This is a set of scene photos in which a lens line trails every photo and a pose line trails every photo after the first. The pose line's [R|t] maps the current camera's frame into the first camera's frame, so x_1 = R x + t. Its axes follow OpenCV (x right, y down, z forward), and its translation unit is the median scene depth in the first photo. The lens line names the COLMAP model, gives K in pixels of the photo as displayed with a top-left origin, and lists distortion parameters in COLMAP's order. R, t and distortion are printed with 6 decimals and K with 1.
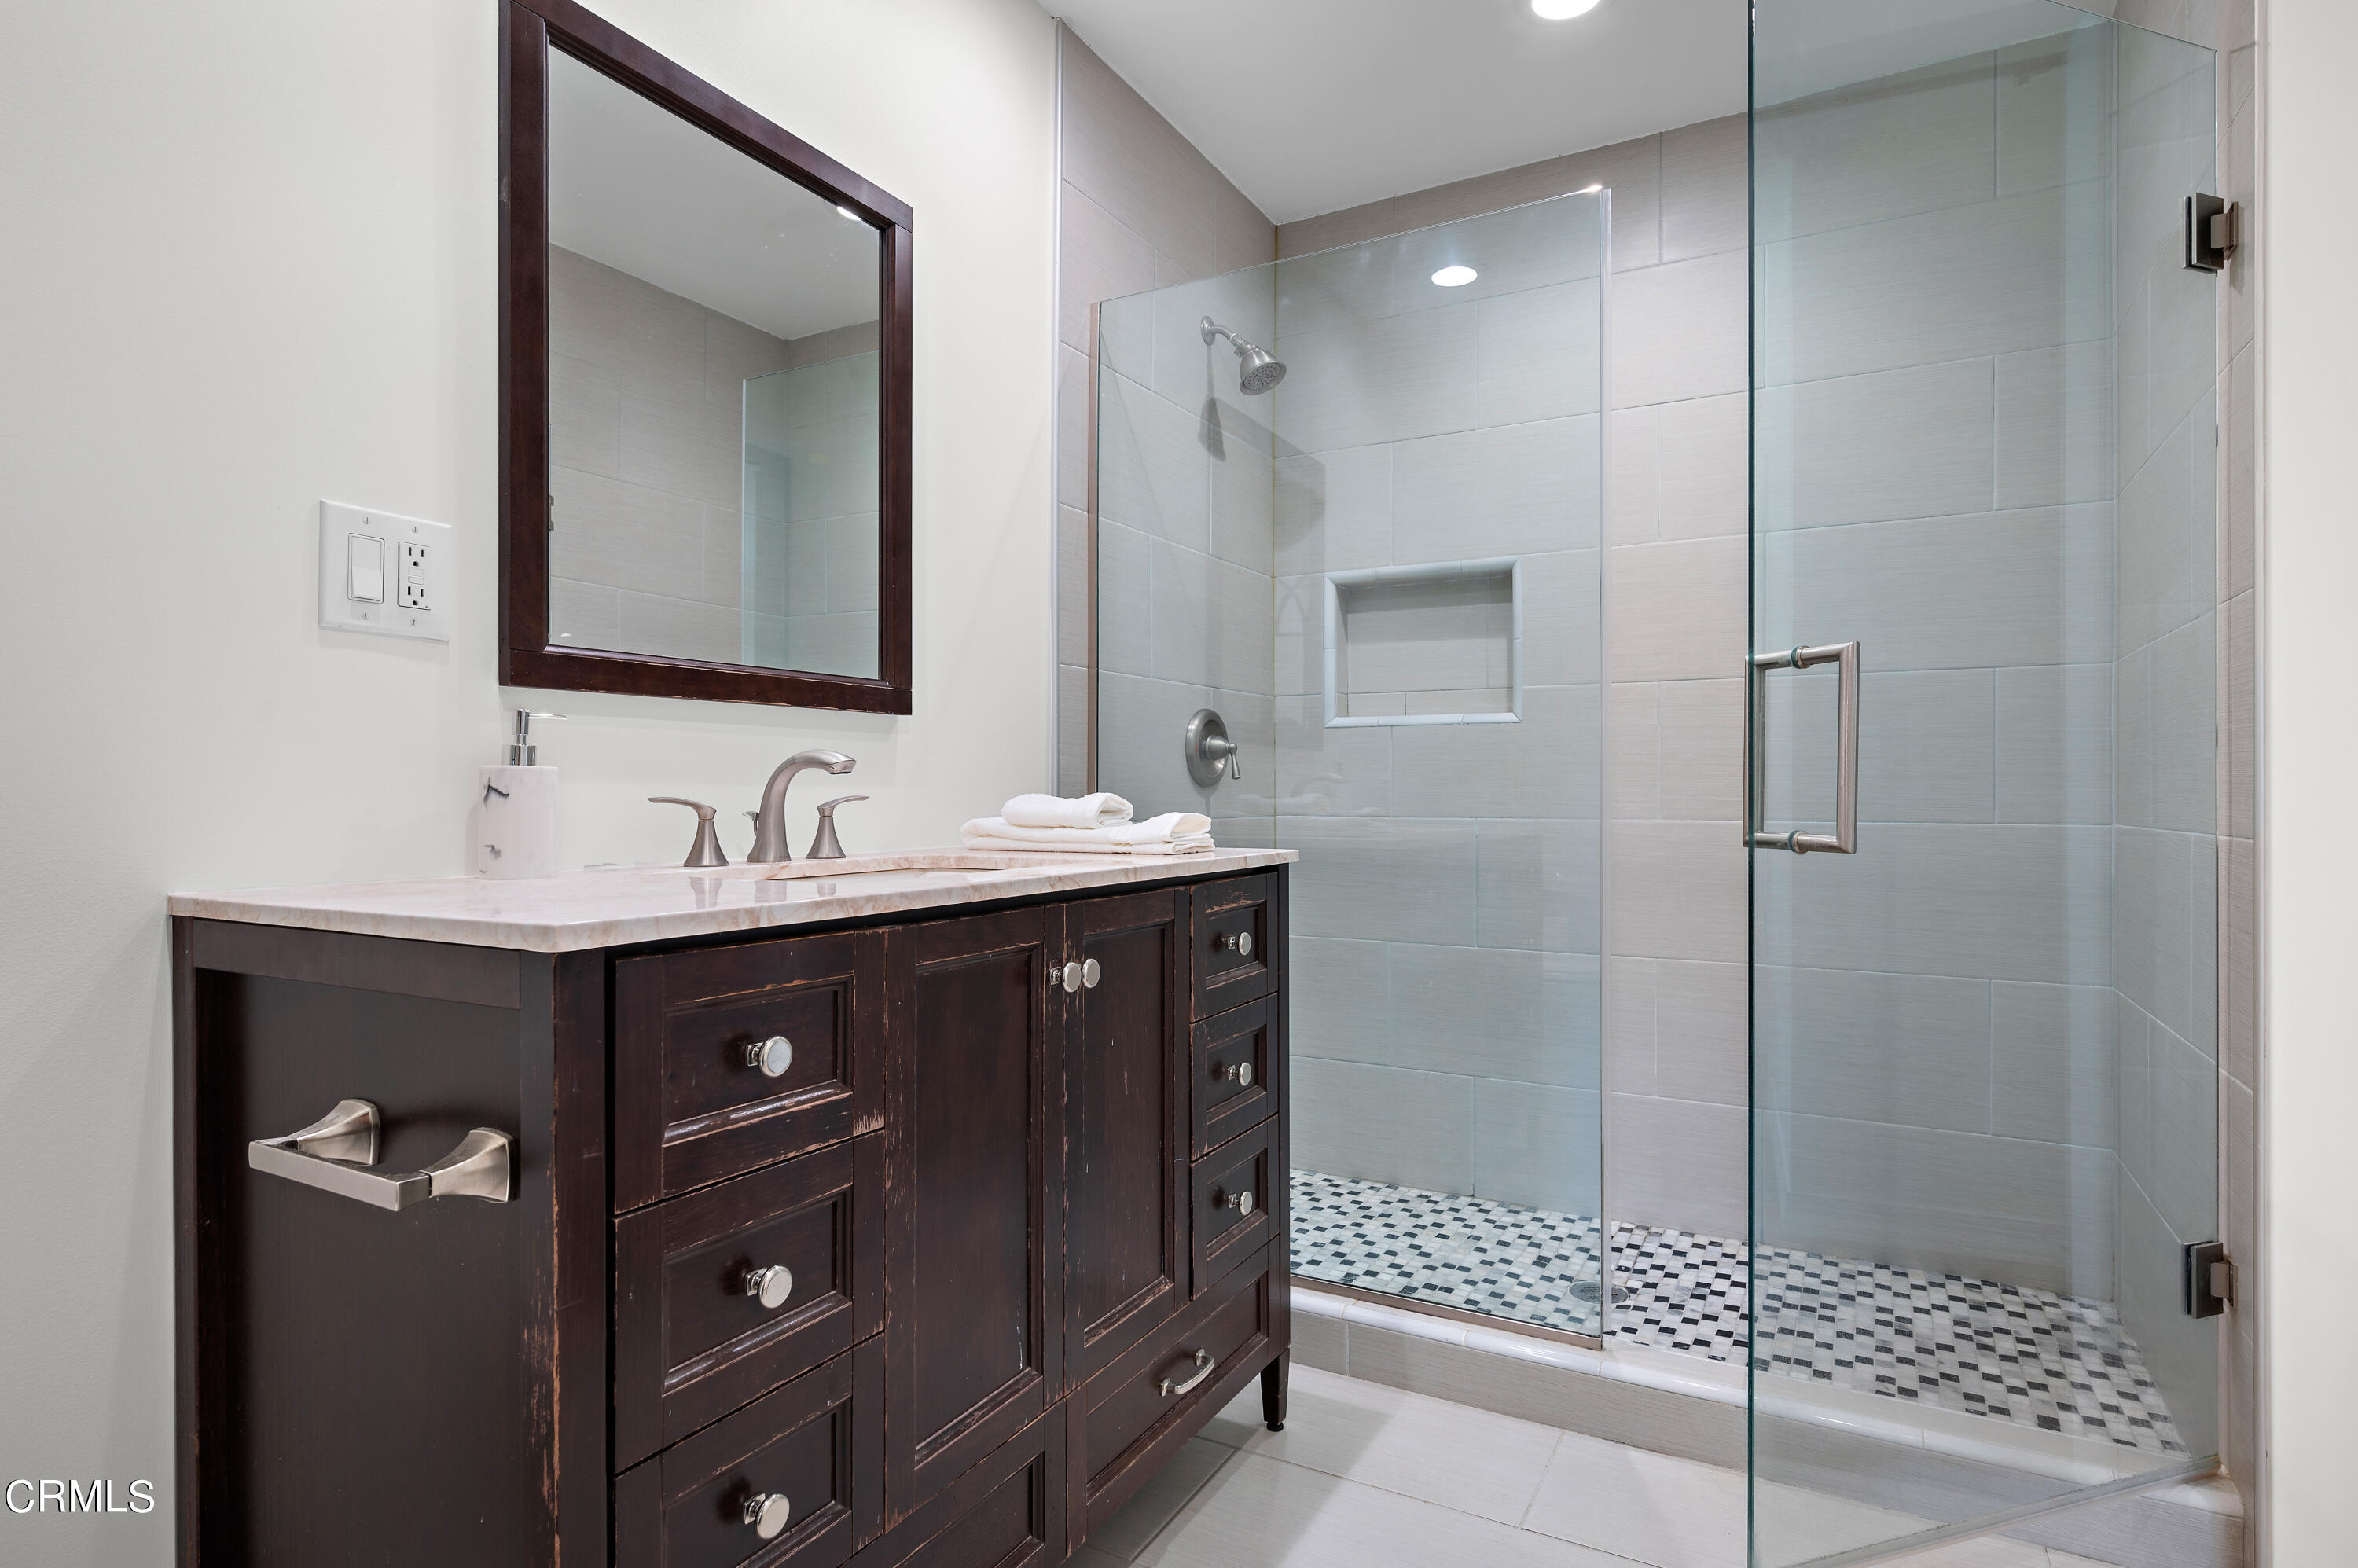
lens RADIAL K [[1226.8, 0, 1184.6], [0, 1226.8, 790.0], [0, 0, 1]] dist [0.003271, 0.000242]
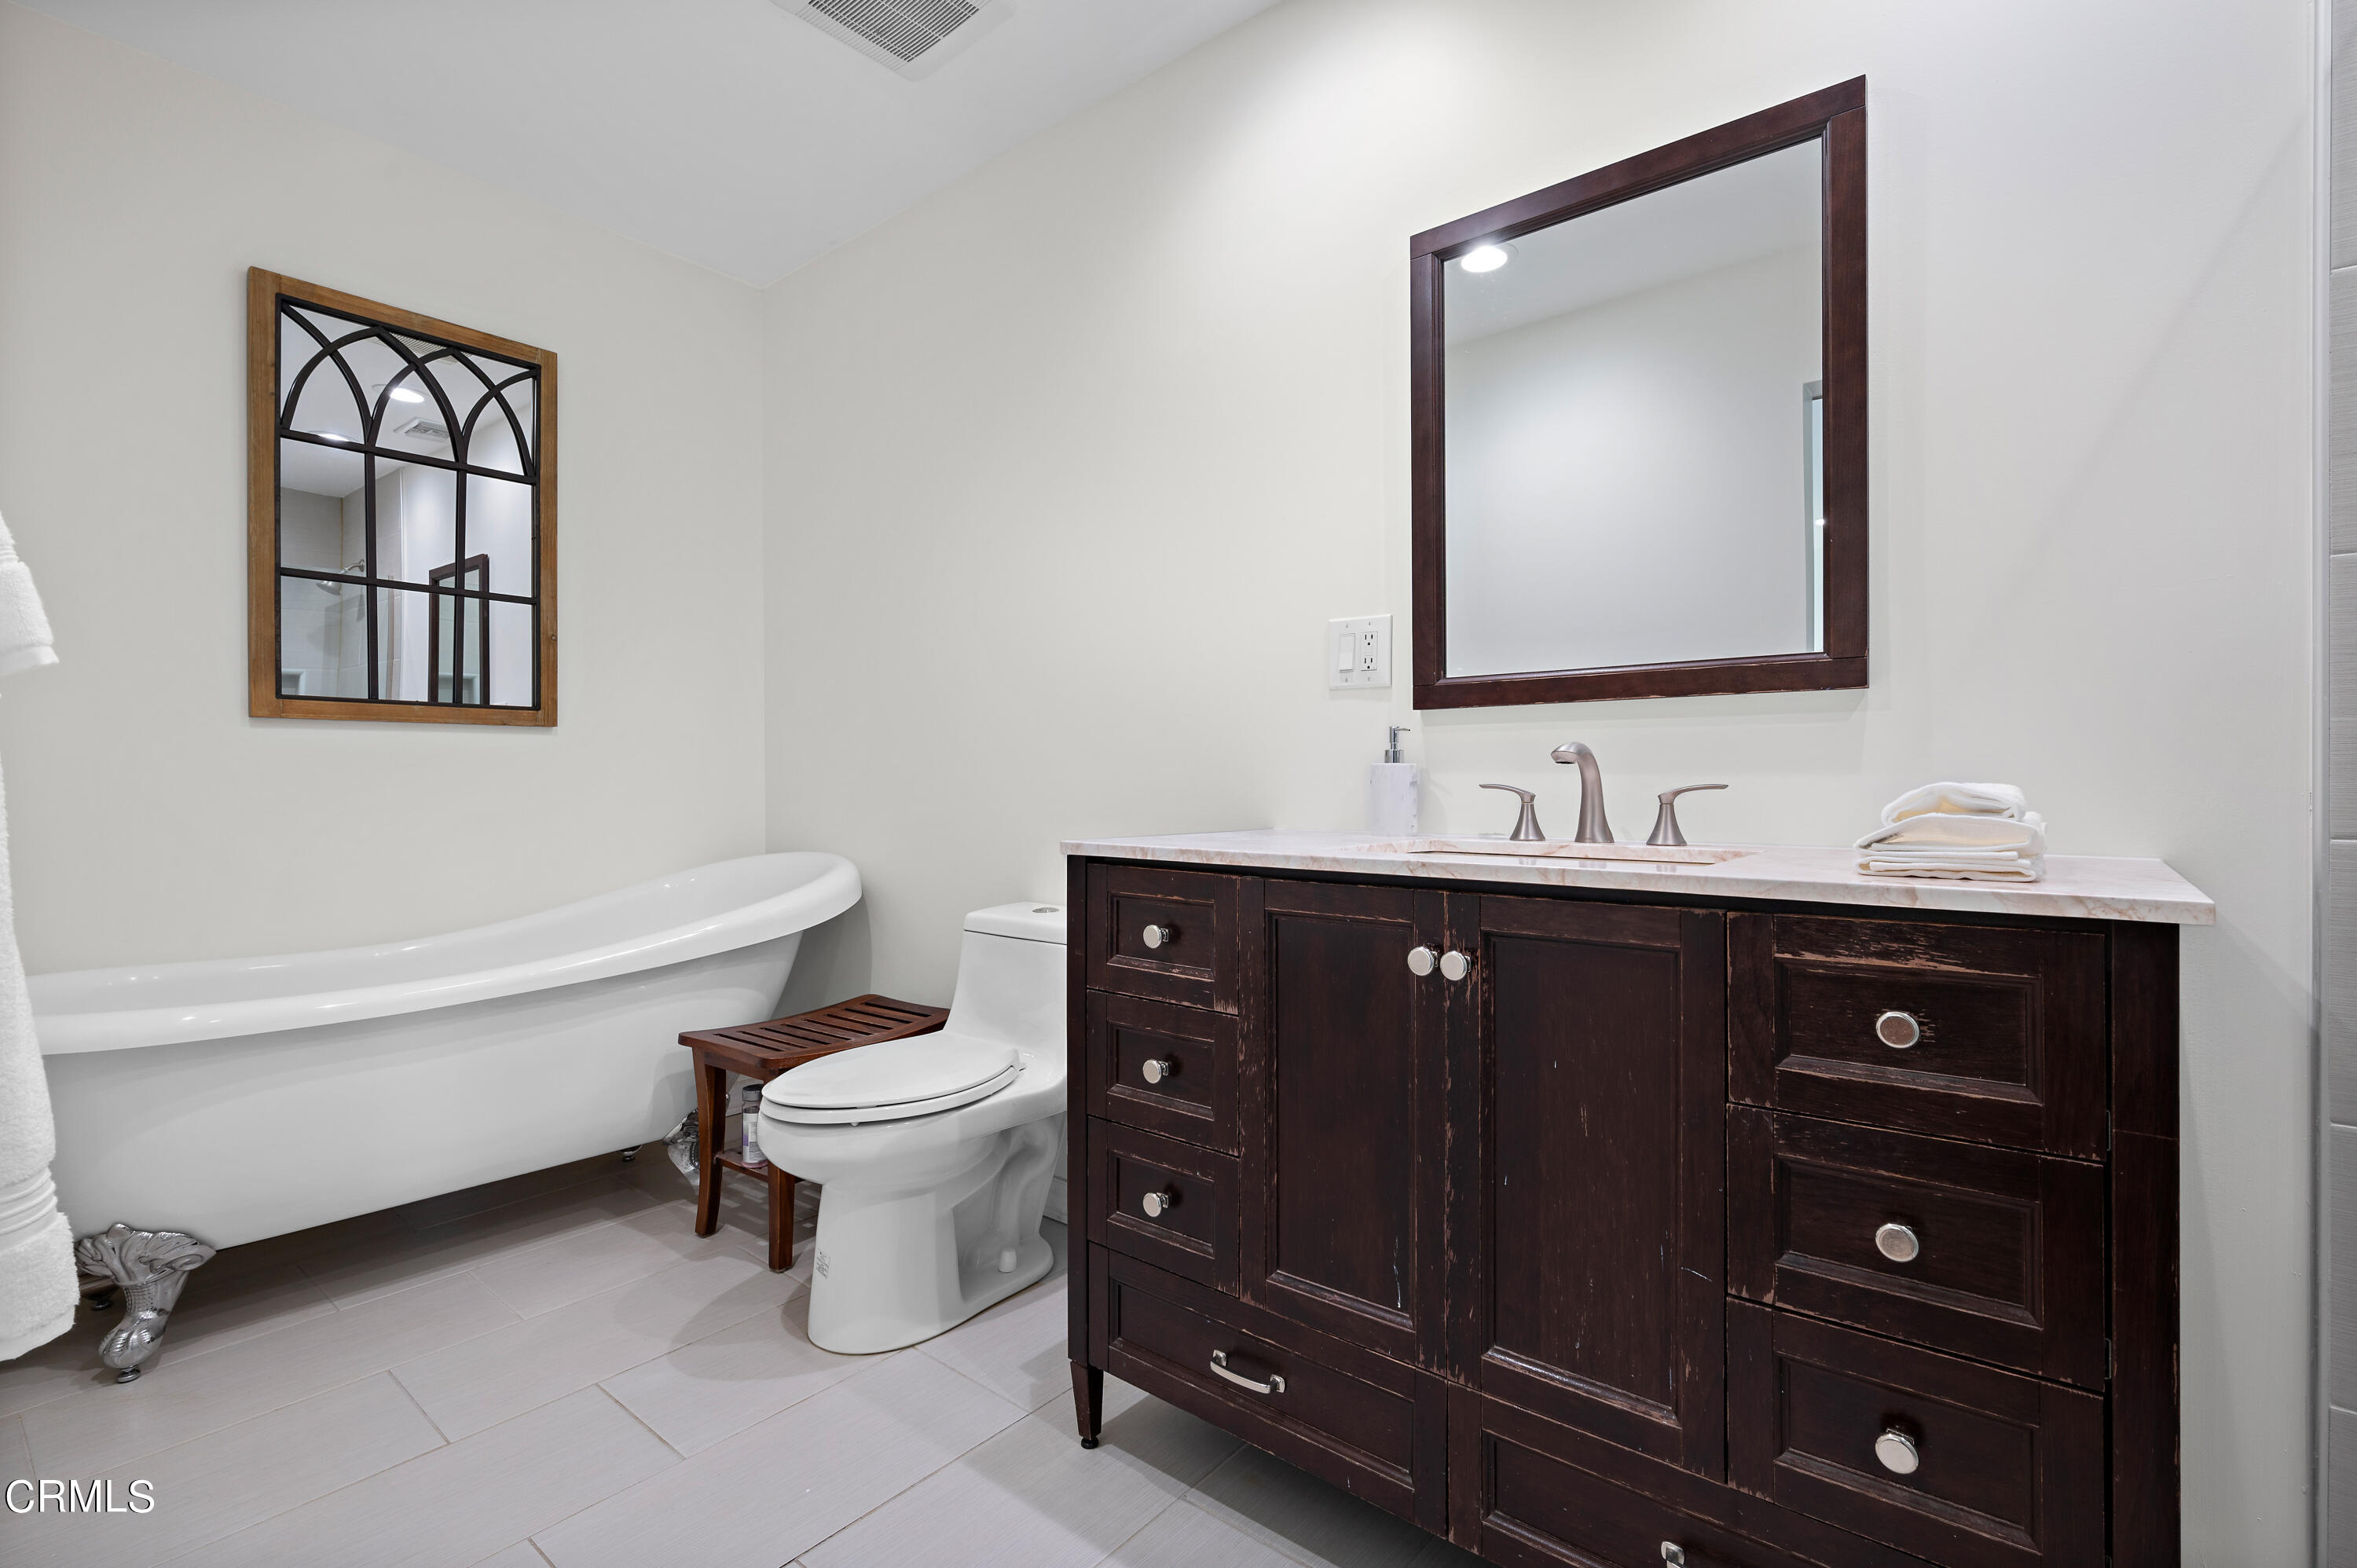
lens RADIAL K [[1097.0, 0, 1177.4], [0, 1097.0, 773.6], [0, 0, 1]] dist [0.001447, -0.000190]
pose [[-0.183686, -0.002250, -0.982982, 0.855286], [0.001989, 0.999994, -0.002660, -0.003231], [0.982983, -0.002444, -0.183680, 0.972037]]
